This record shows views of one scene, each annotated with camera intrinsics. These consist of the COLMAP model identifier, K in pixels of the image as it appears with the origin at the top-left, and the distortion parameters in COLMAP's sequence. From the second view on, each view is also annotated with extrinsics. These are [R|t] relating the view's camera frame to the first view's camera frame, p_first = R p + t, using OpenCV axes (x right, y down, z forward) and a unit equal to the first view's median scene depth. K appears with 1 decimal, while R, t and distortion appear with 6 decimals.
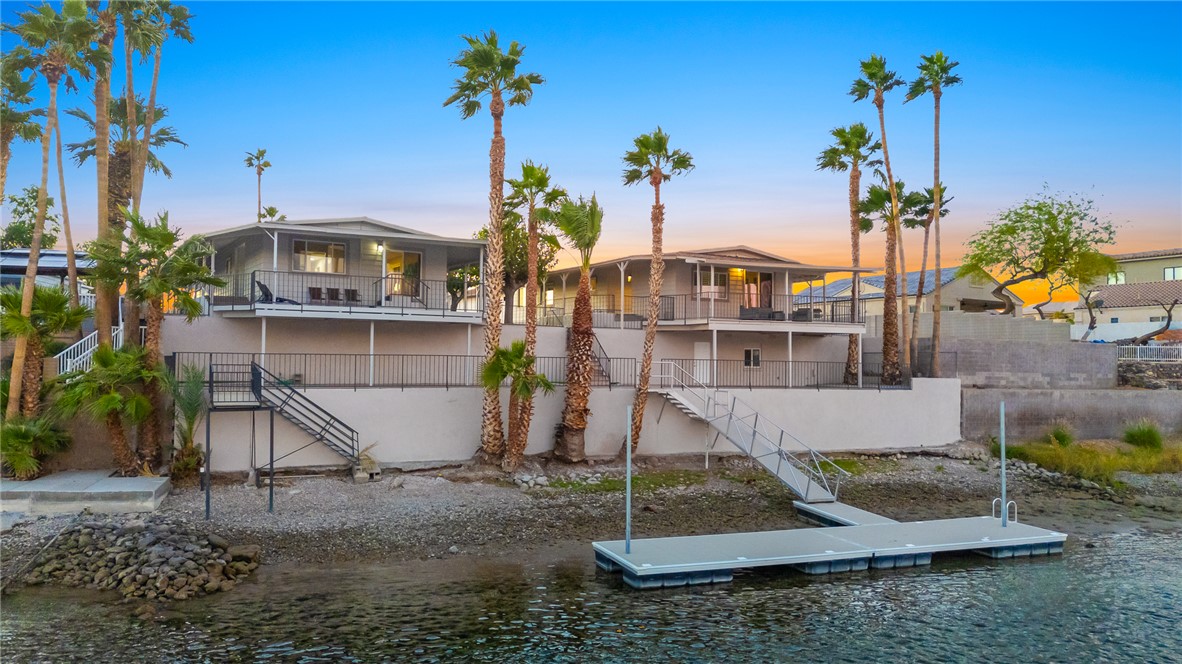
lens RADIAL K [[860.7, 0, 602.9], [0, 860.7, 340.3], [0, 0, 1]] dist [0.078336, -0.065050]
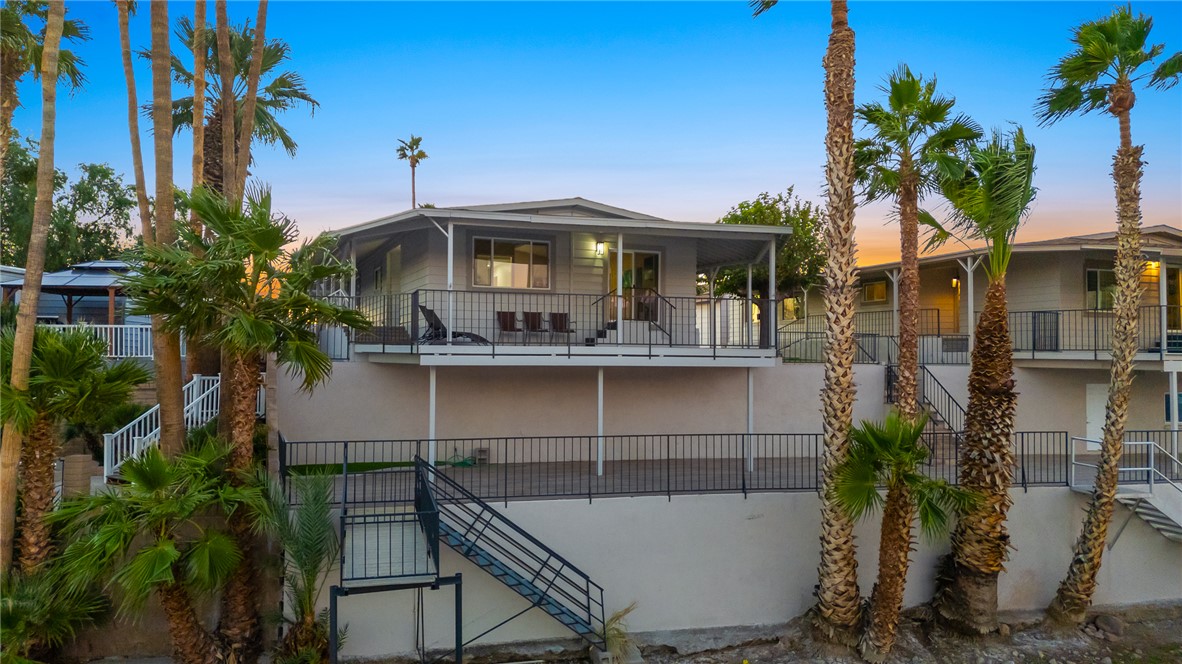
lens RADIAL K [[860.7, 0, 598.9], [0, 860.7, 338.0], [0, 0, 1]] dist [0.078336, -0.065050]
pose [[0.987015, -0.009709, -0.160332, -0.178657], [0.009493, 0.999953, -0.002113, -0.043309], [0.160345, 0.000563, 0.987061, 0.426224]]
